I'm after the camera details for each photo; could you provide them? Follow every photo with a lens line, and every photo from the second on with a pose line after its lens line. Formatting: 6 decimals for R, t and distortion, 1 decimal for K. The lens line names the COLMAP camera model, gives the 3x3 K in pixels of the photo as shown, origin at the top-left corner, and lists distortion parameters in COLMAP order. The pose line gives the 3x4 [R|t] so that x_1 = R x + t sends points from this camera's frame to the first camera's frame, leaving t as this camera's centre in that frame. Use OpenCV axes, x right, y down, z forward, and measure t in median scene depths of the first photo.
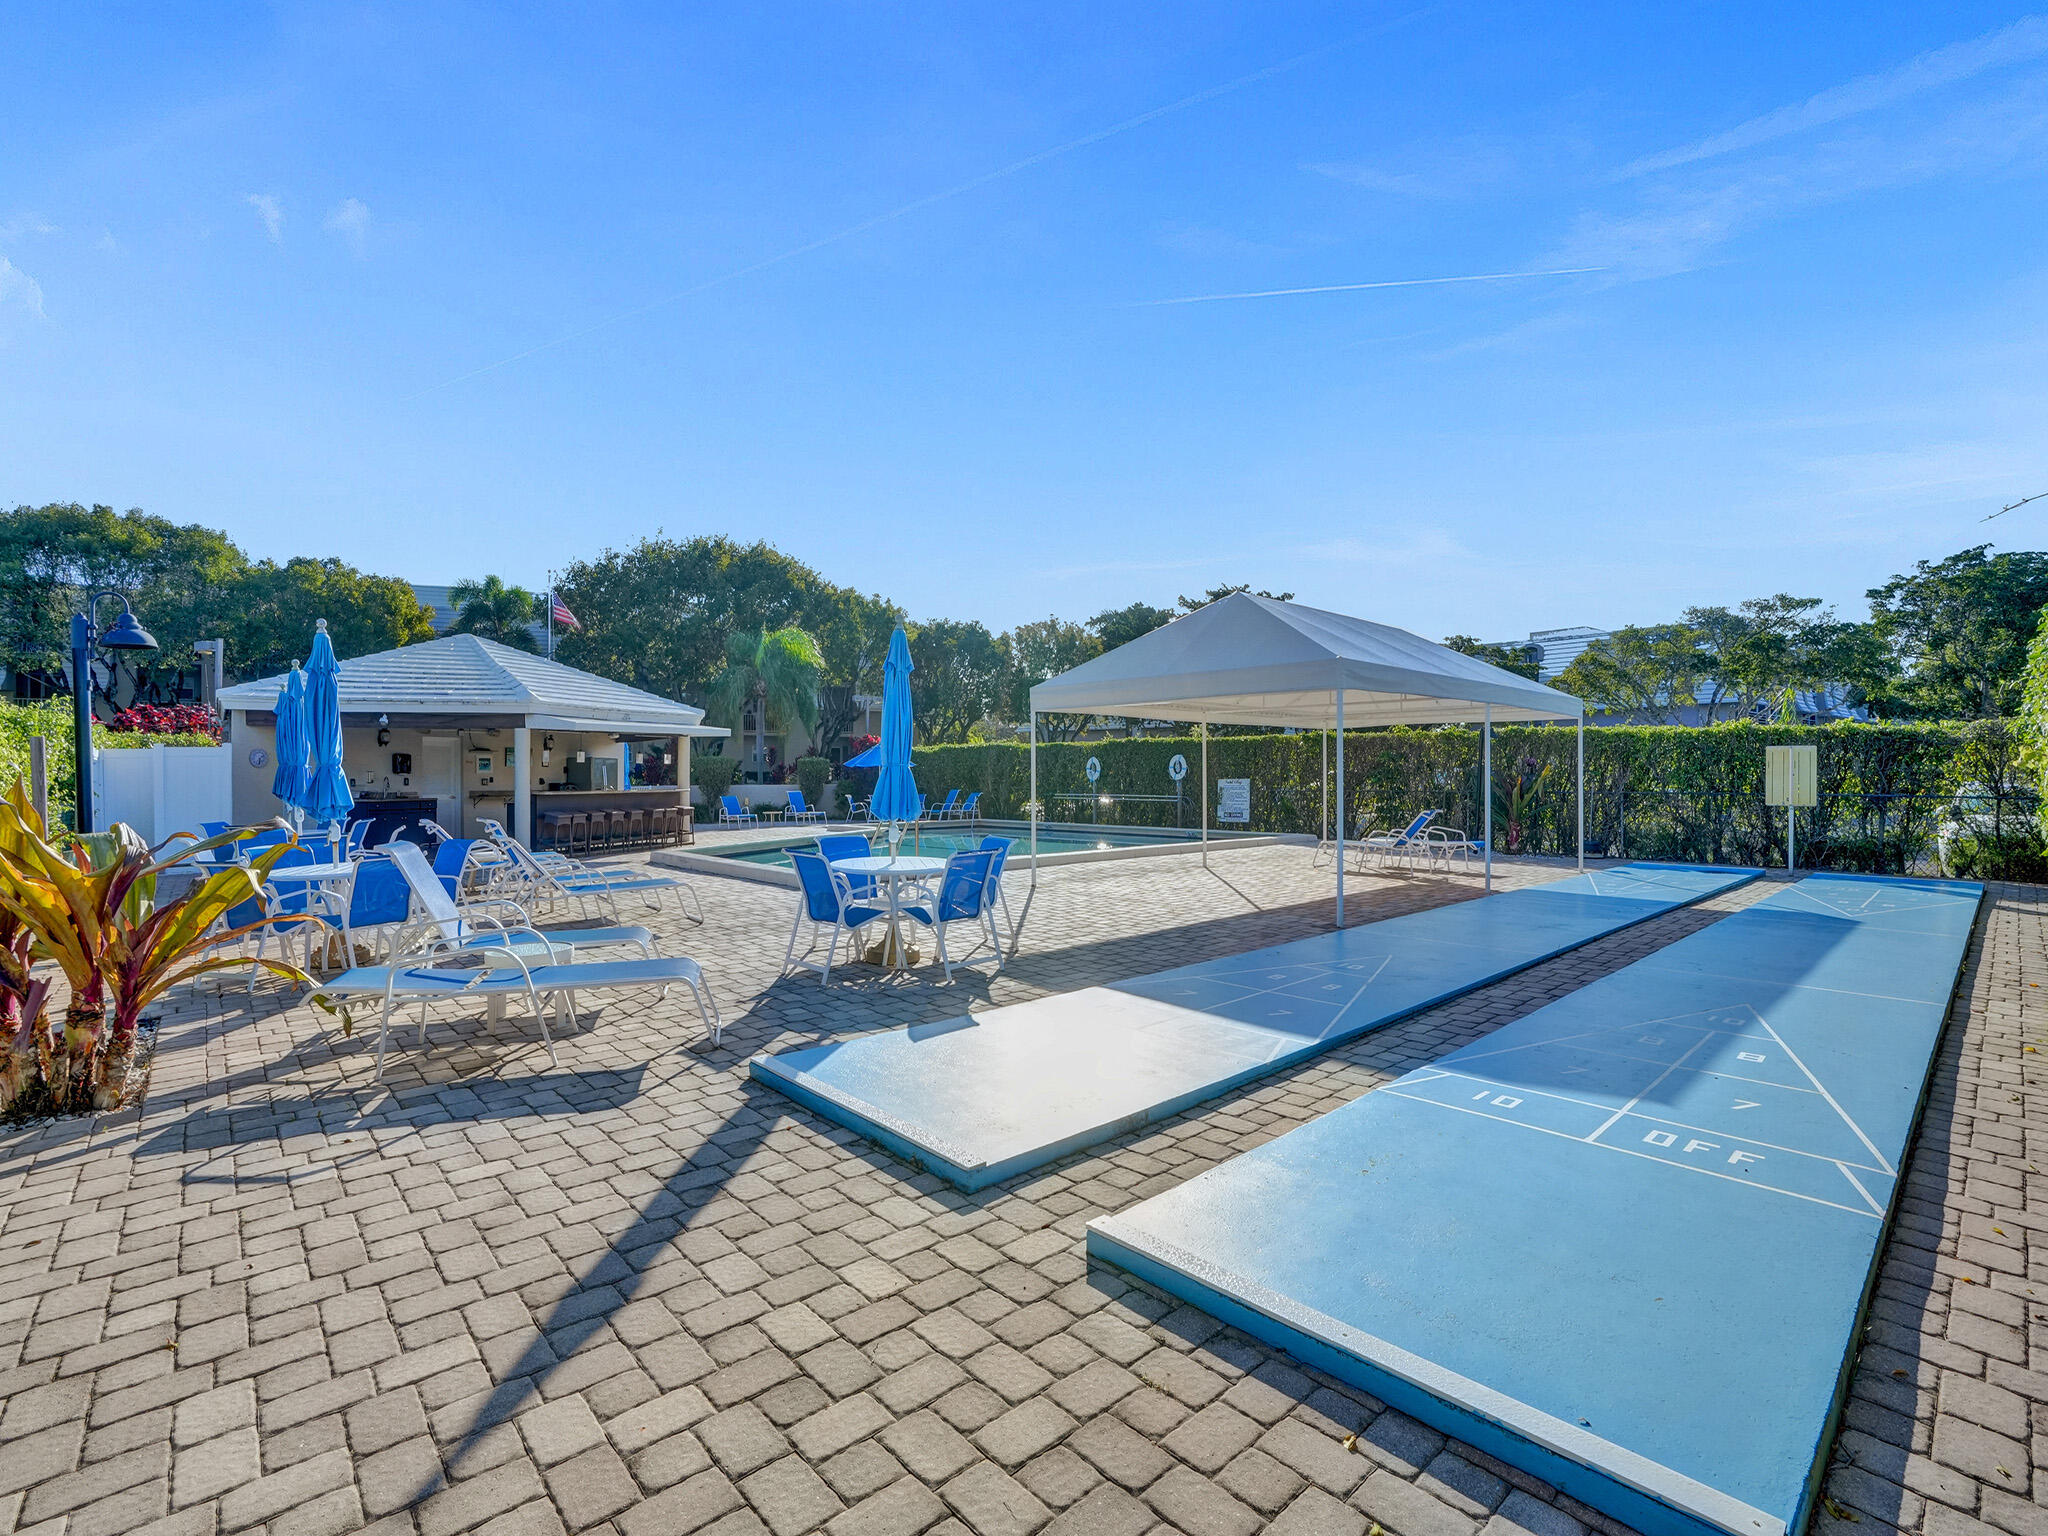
lens RADIAL K [[948.0, 0, 1034.5], [0, 948.0, 760.6], [0, 0, 1]] dist [-0.058119, 0.019634]
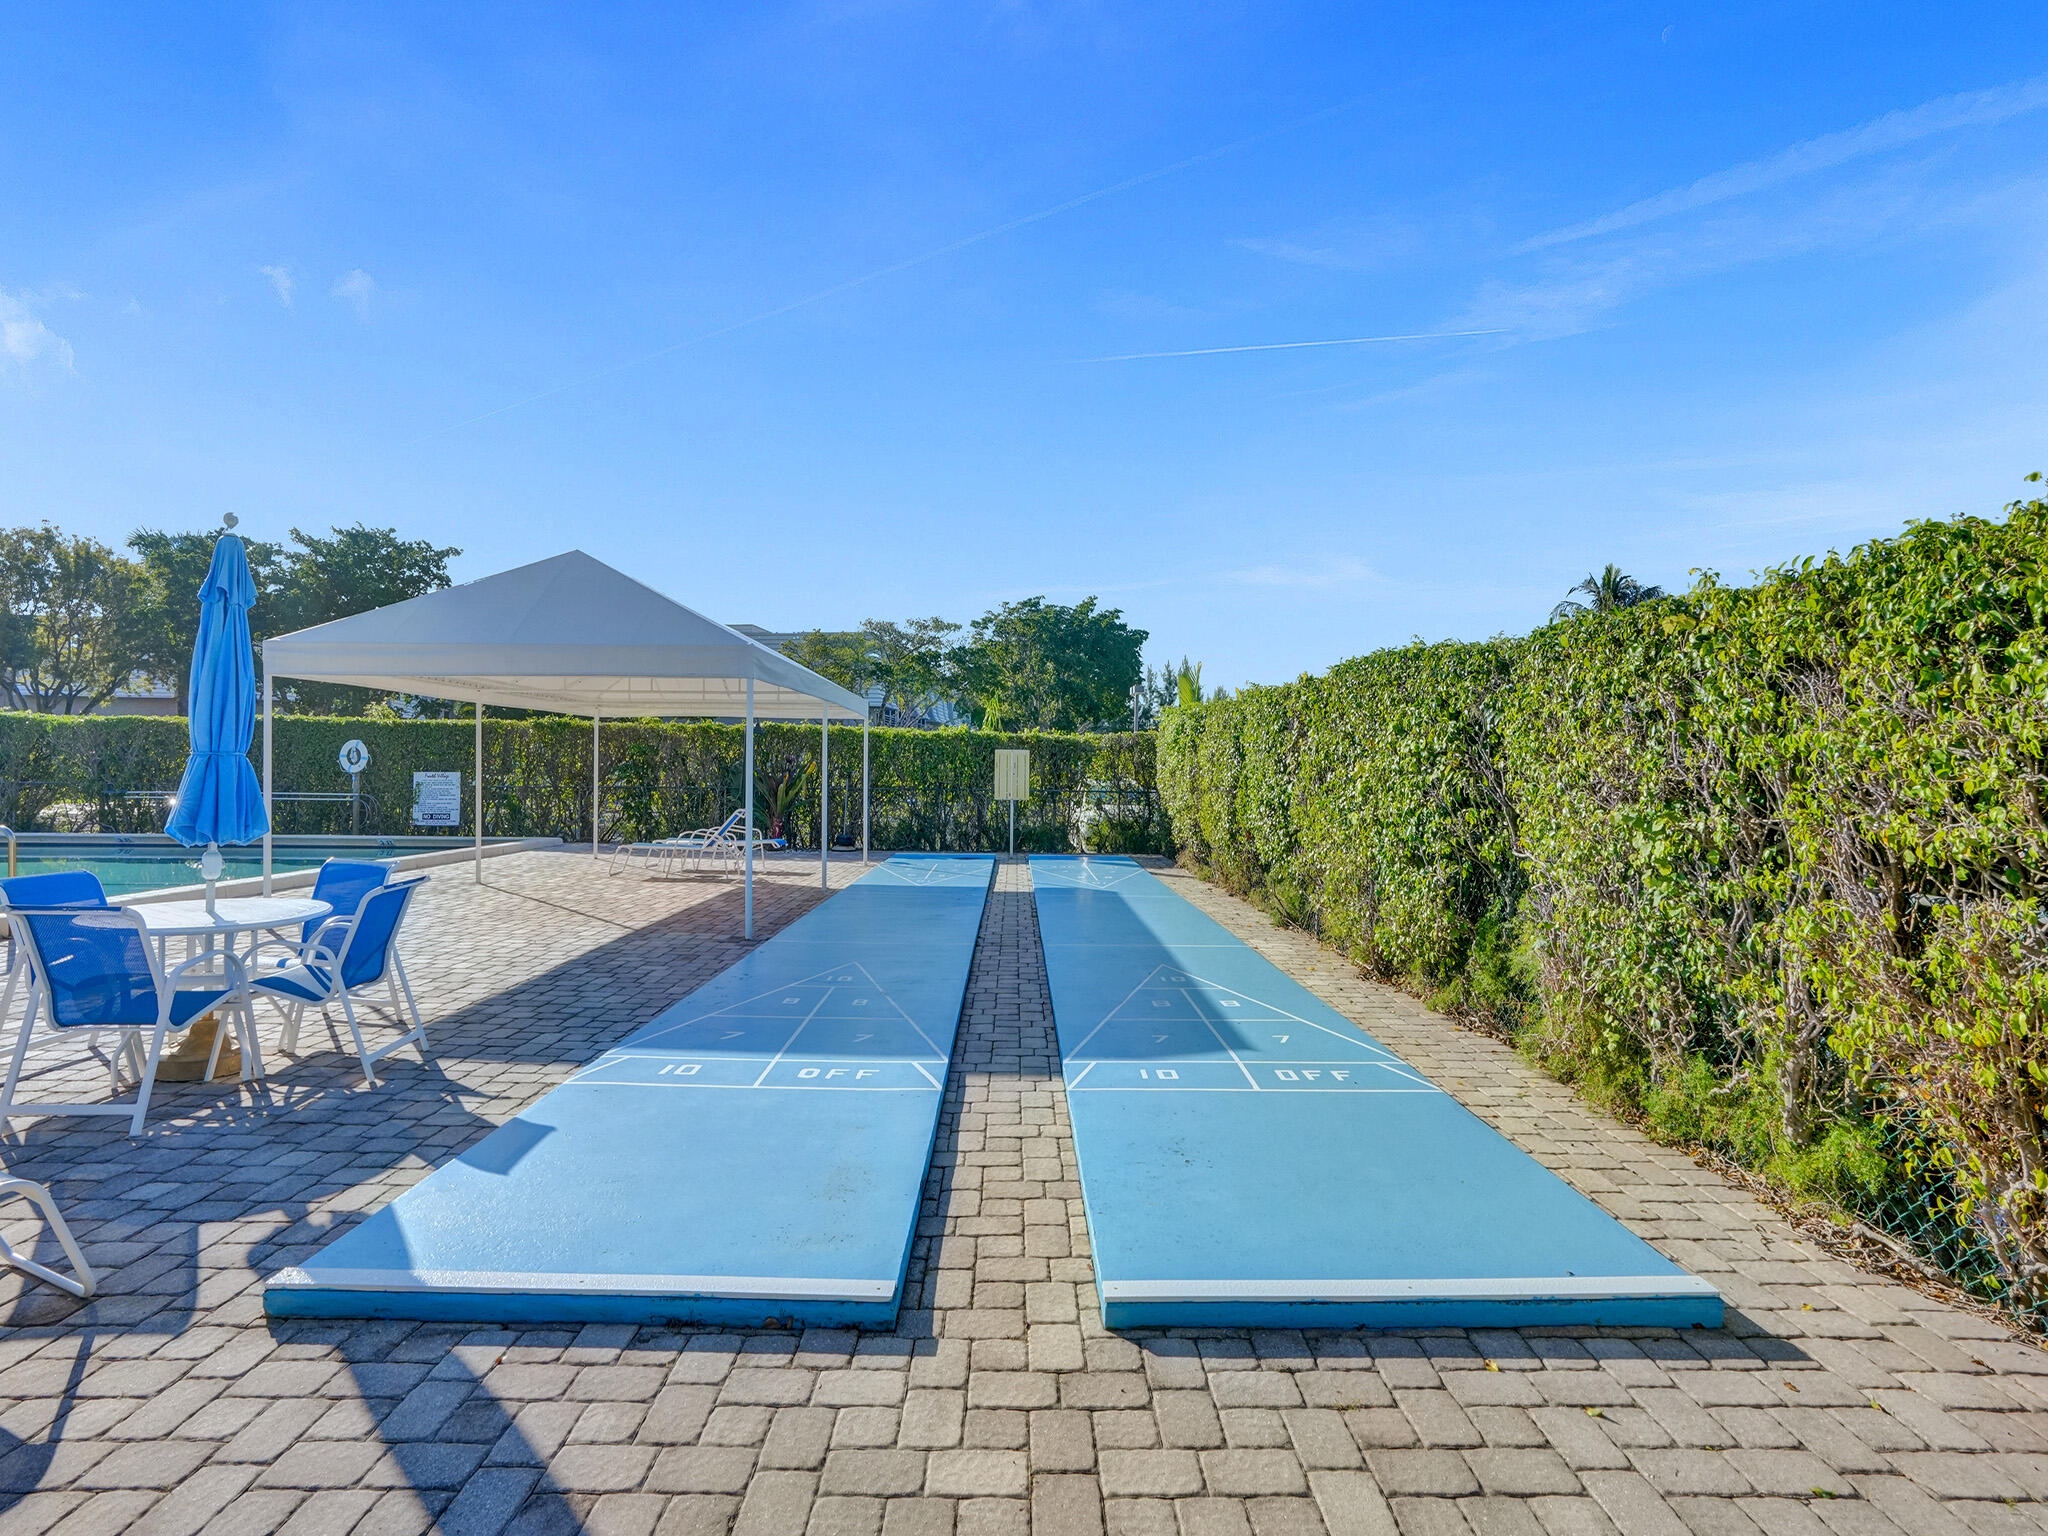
lens RADIAL K [[1018.1, 0, 1036.3], [0, 1018.1, 761.3], [0, 0, 1]] dist [-0.045136, 0.017464]
pose [[0.667067, 0.014575, 0.744855, -0.082542], [-0.022012, 0.999758, 0.000150, -0.000982], [-0.744672, -0.016496, 0.667226, 0.049849]]
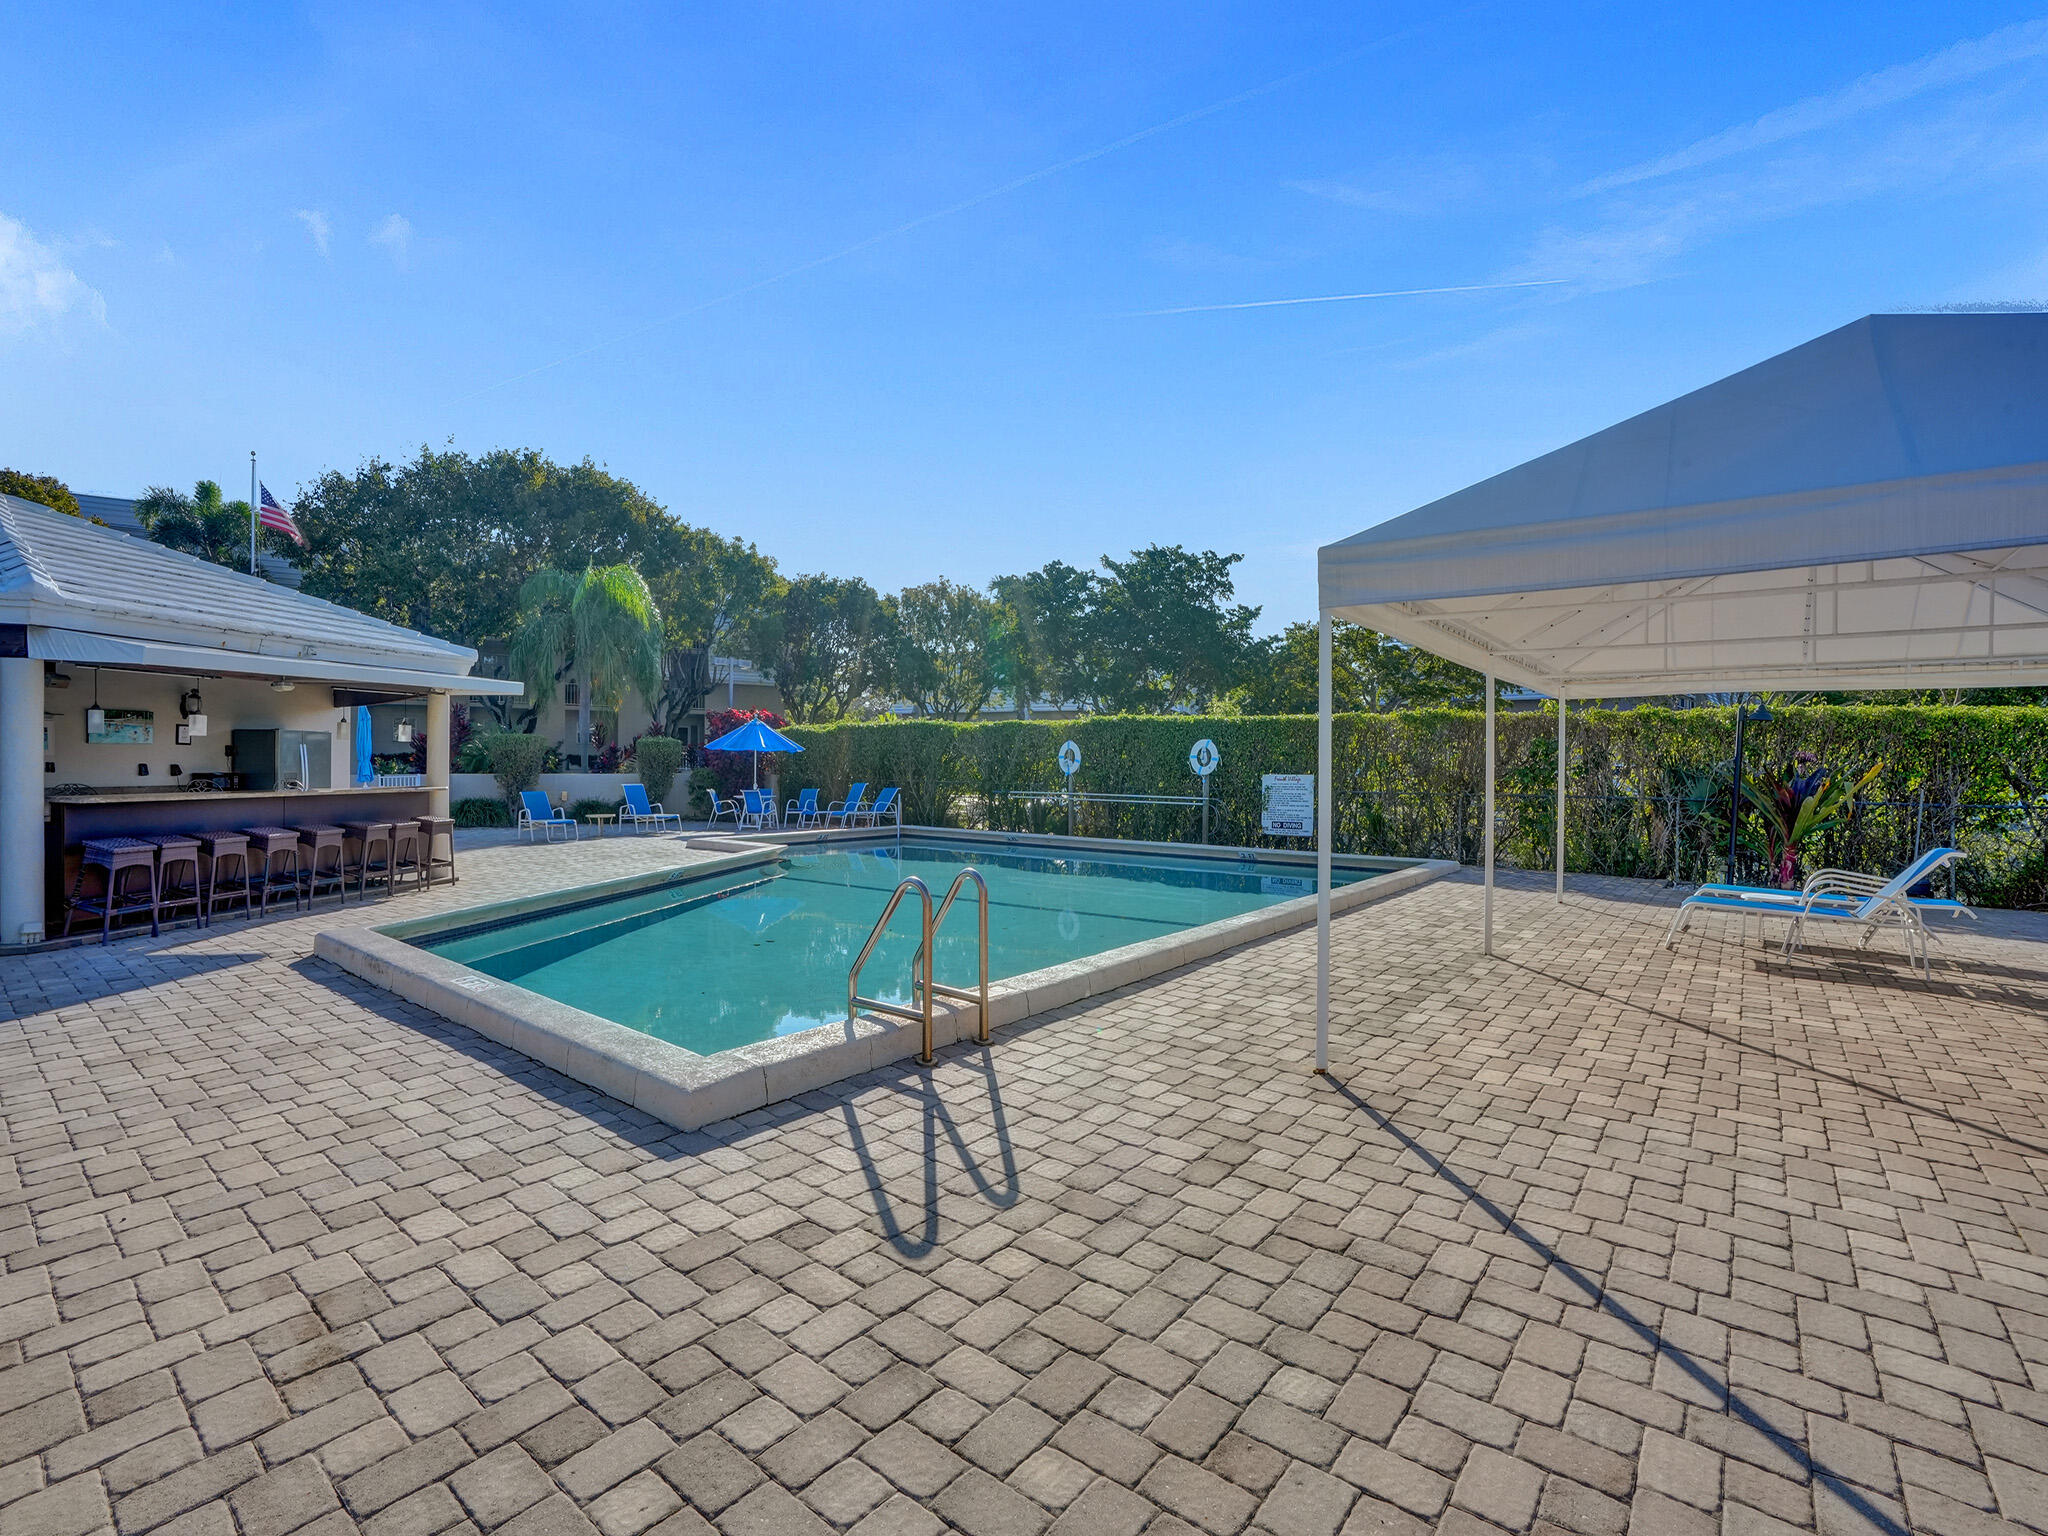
lens RADIAL K [[948.0, 0, 1024.0], [0, 948.0, 770.7], [0, 0, 1]] dist [-0.058119, 0.019634]
pose [[0.988588, 0.009336, 0.150357, -0.086801], [-0.013019, 0.999638, 0.023532, 0.002432], [-0.150083, -0.025221, 0.988352, 0.321556]]
